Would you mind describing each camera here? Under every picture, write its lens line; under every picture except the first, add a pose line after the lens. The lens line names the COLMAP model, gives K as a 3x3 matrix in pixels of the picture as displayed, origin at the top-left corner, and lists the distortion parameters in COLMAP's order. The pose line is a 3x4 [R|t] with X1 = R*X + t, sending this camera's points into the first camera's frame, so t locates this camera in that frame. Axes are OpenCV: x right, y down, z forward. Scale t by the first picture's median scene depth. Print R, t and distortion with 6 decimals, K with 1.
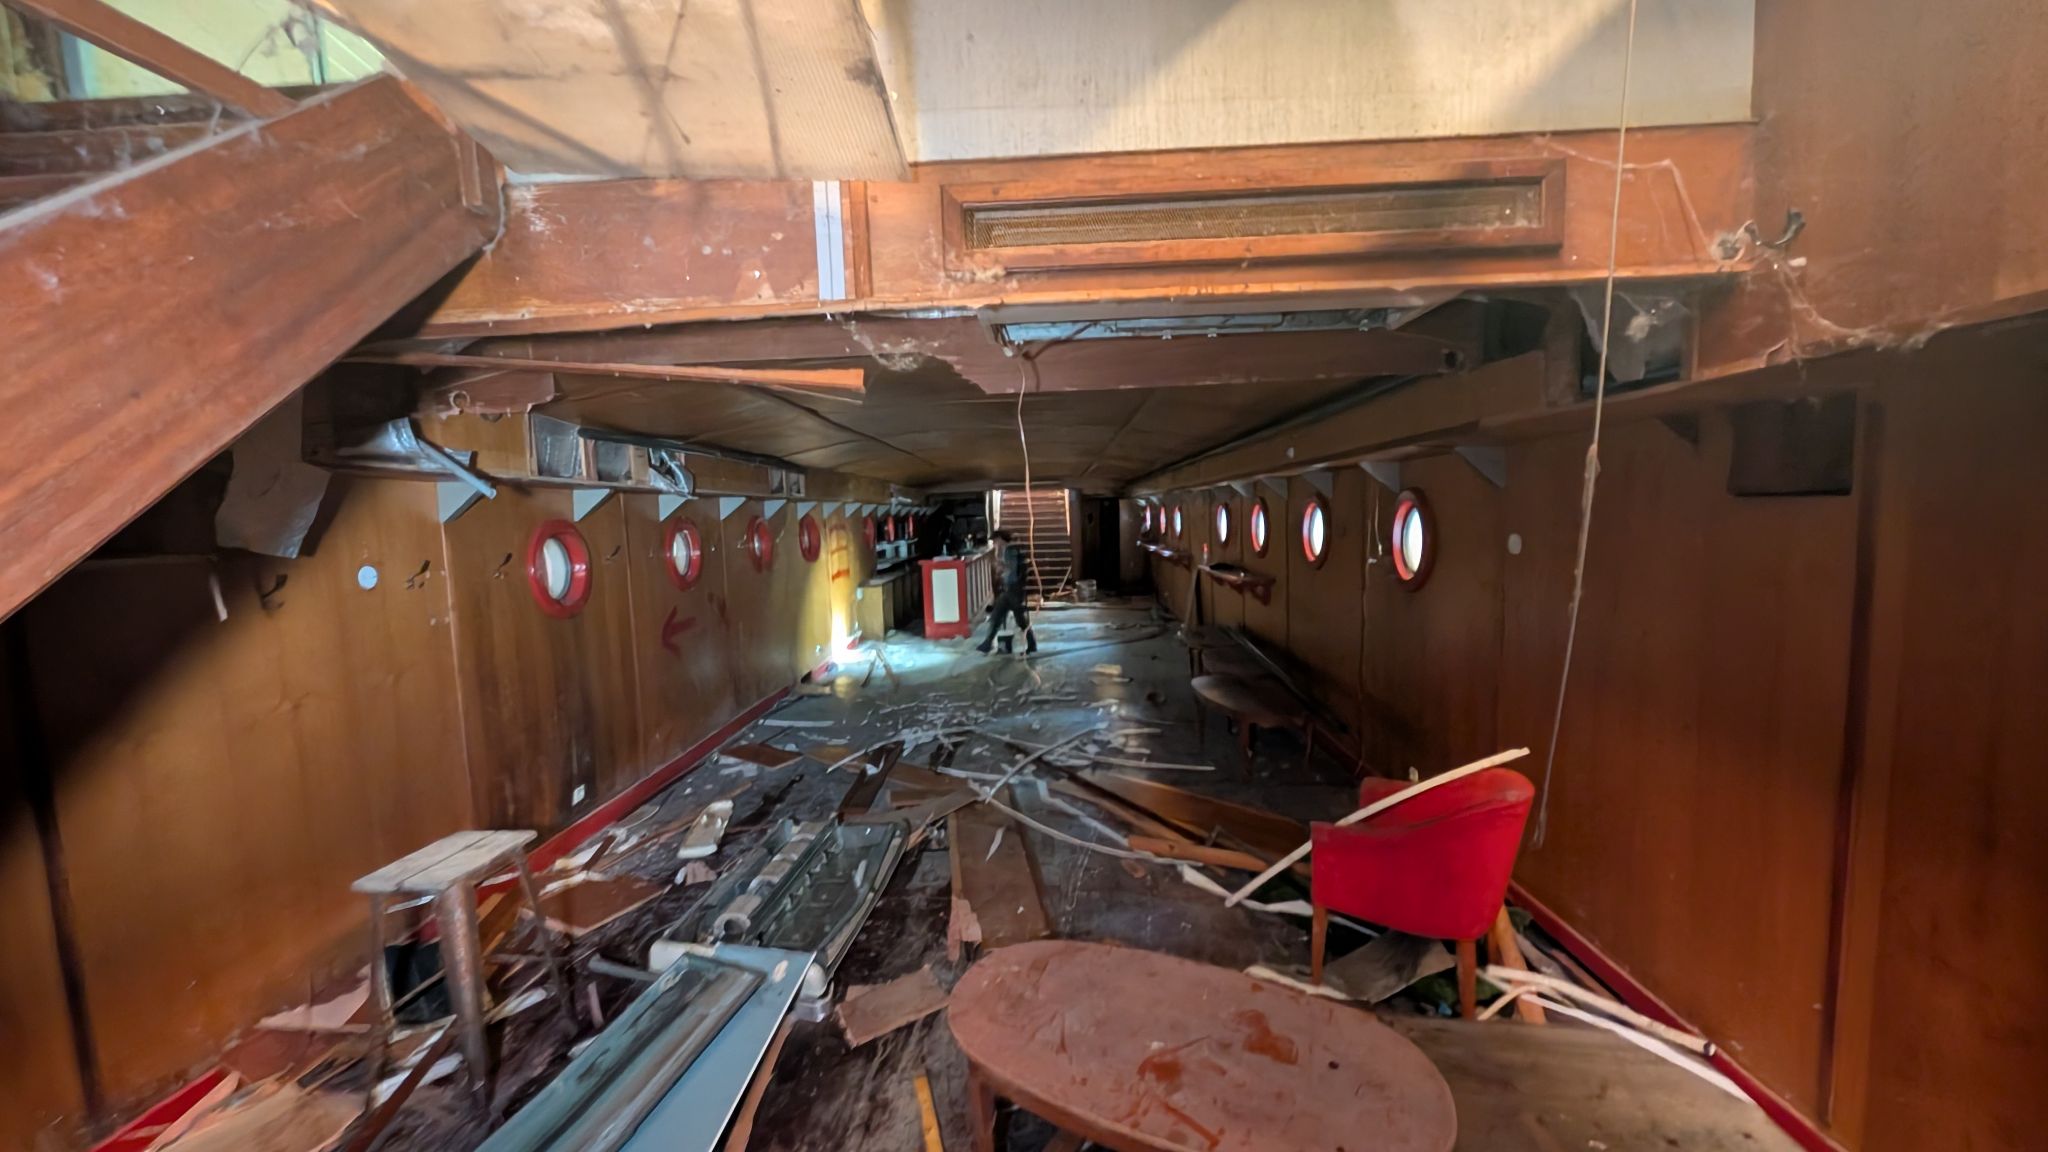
lens RADIAL K [[778.5, 0, 1024.7], [0, 778.5, 581.7], [0, 0, 1]] dist [-0.009688, 0.000939]
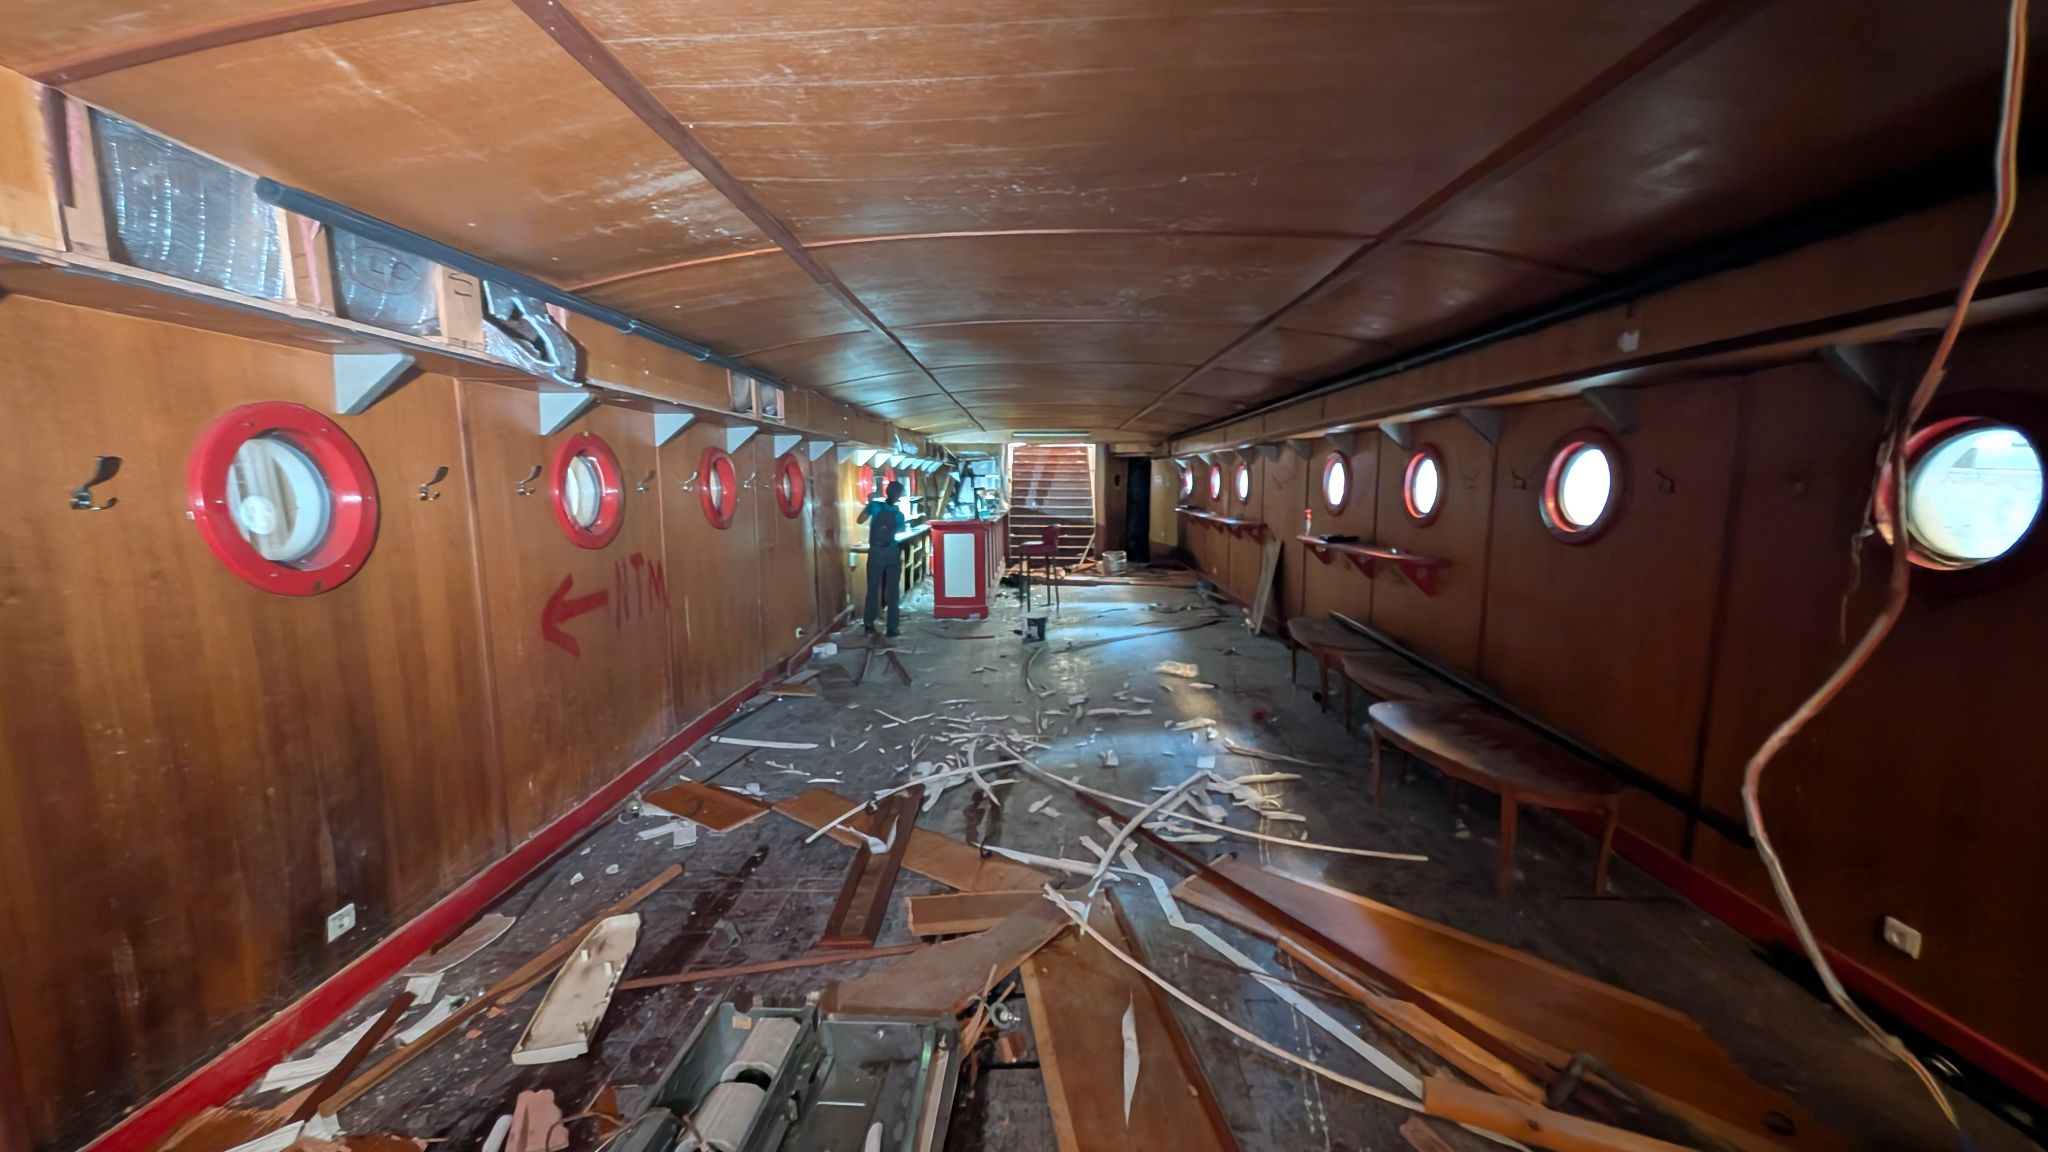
lens RADIAL K [[778.5, 0, 1030.1], [0, 778.5, 578.9], [0, 0, 1]] dist [-0.009688, 0.000939]
pose [[0.999257, 0.029930, 0.024263, -0.091187], [-0.030793, 0.998878, 0.035991, 0.001309], [-0.023159, -0.036712, 0.999058, 0.363033]]
